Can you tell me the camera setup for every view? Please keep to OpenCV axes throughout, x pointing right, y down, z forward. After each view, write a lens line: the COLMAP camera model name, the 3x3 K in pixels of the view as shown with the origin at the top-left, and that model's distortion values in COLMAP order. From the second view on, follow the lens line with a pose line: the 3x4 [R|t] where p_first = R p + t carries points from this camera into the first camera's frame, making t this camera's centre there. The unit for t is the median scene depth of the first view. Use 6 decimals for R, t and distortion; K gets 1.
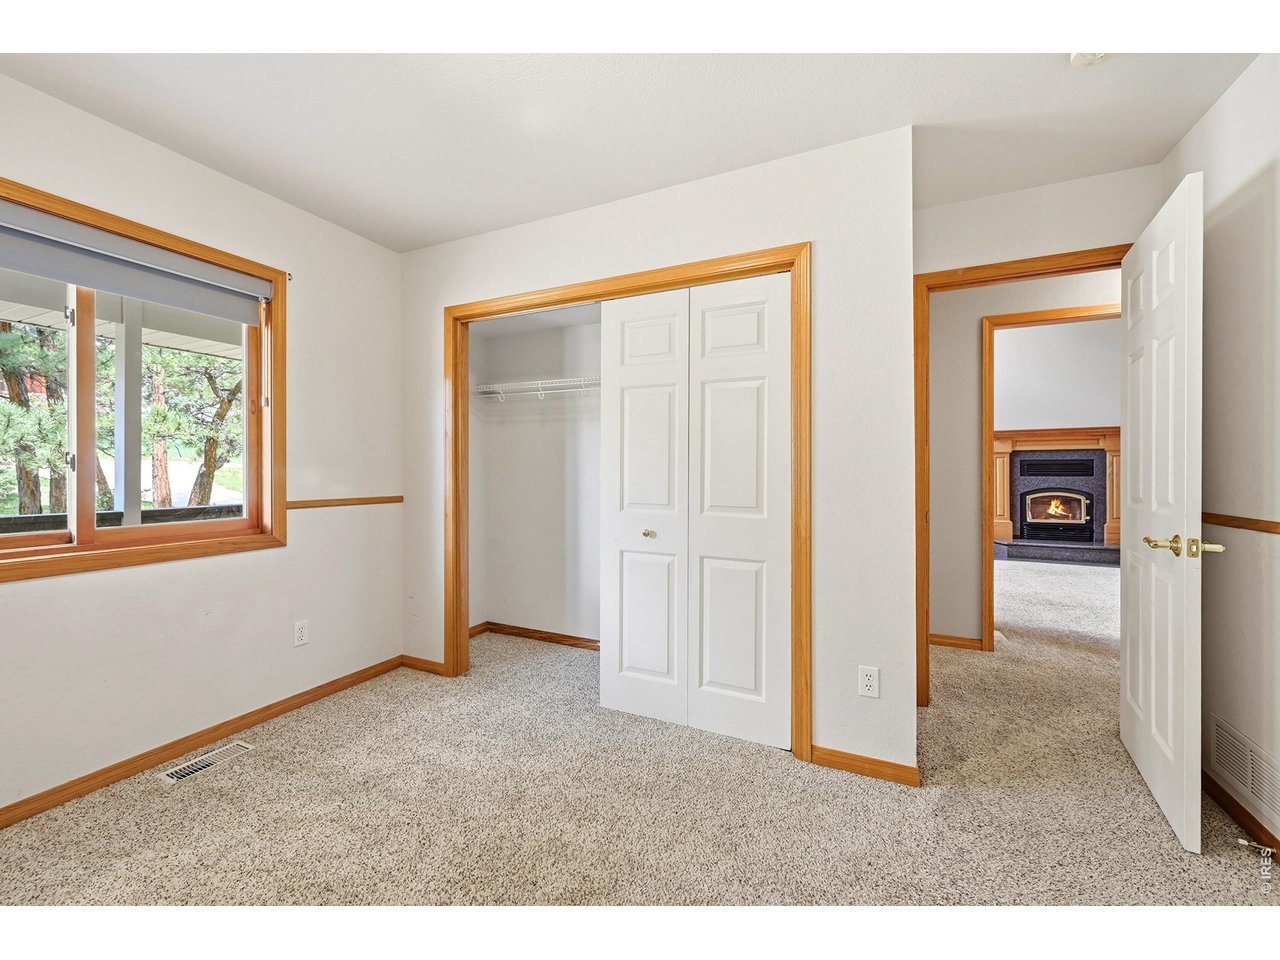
lens RADIAL K [[519.2, 0, 642.7], [0, 519.2, 481.9], [0, 0, 1]] dist [-0.003902, -0.000872]
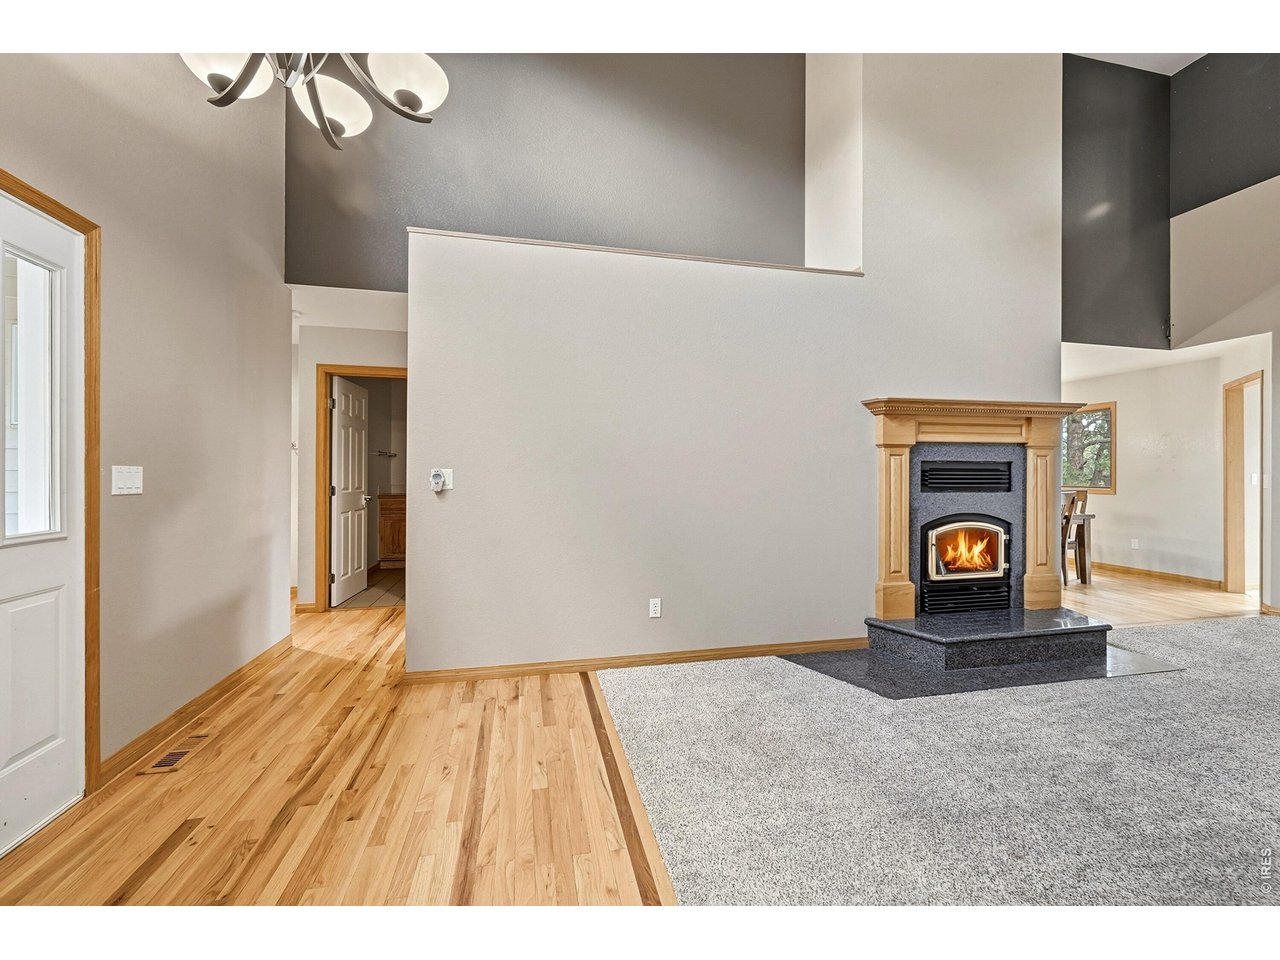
lens RADIAL K [[519.2, 0, 644.8], [0, 519.2, 471.8], [0, 0, 1]] dist [-0.003902, -0.000872]
pose [[0.769024, -0.005184, 0.639199, 0.200215], [-0.000049, 0.999967, 0.008170, -0.036294], [-0.639220, -0.006314, 0.768998, 0.808394]]
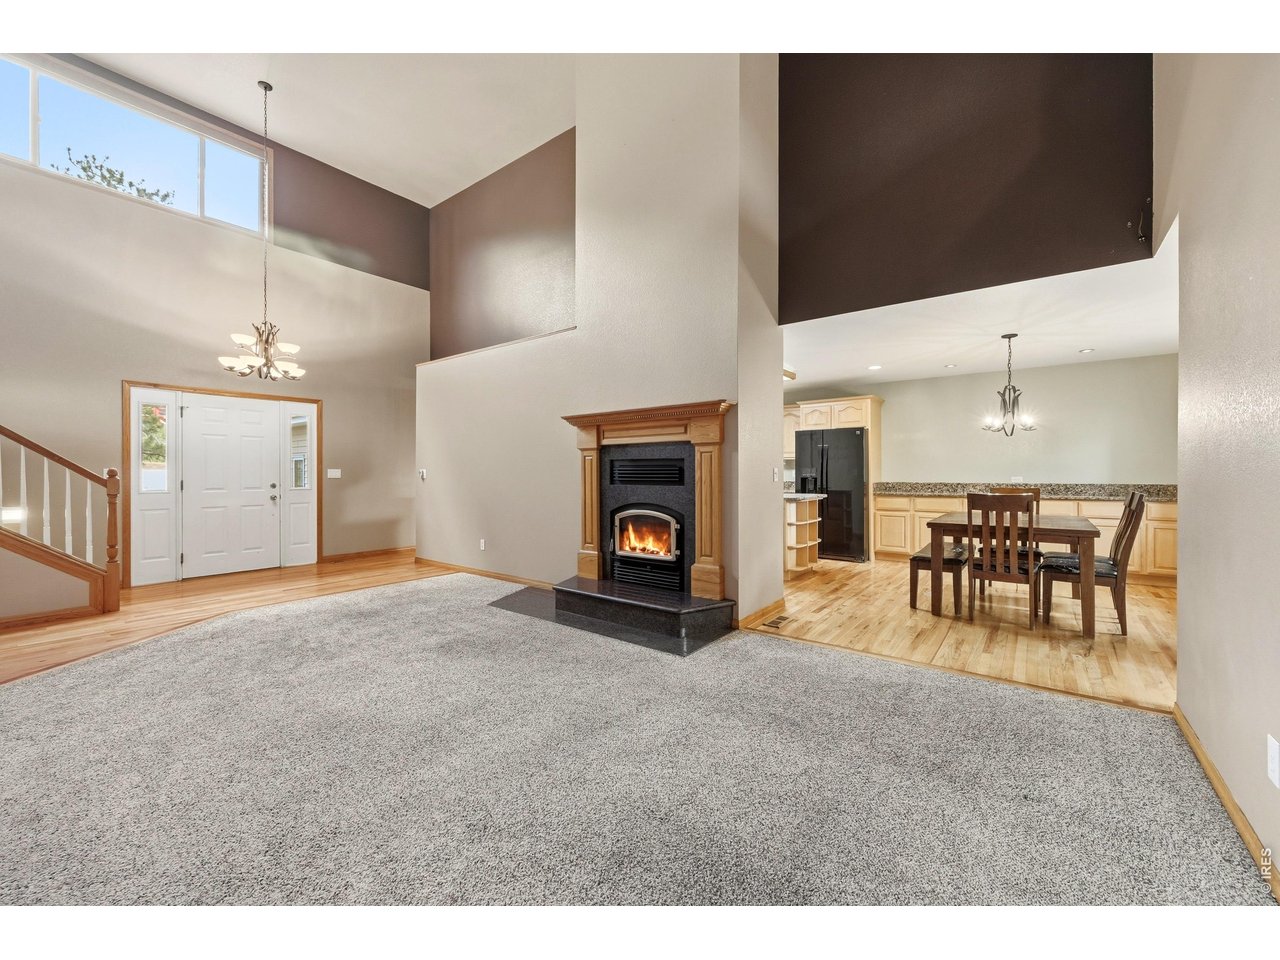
lens RADIAL K [[519.2, 0, 638.9], [0, 519.2, 479.9], [0, 0, 1]] dist [-0.003902, -0.000872]
pose [[0.980455, 0.000329, -0.196743, 0.923573], [-0.000370, 1.000000, -0.000168, -0.017181], [0.196743, 0.000237, 0.980455, 0.377190]]
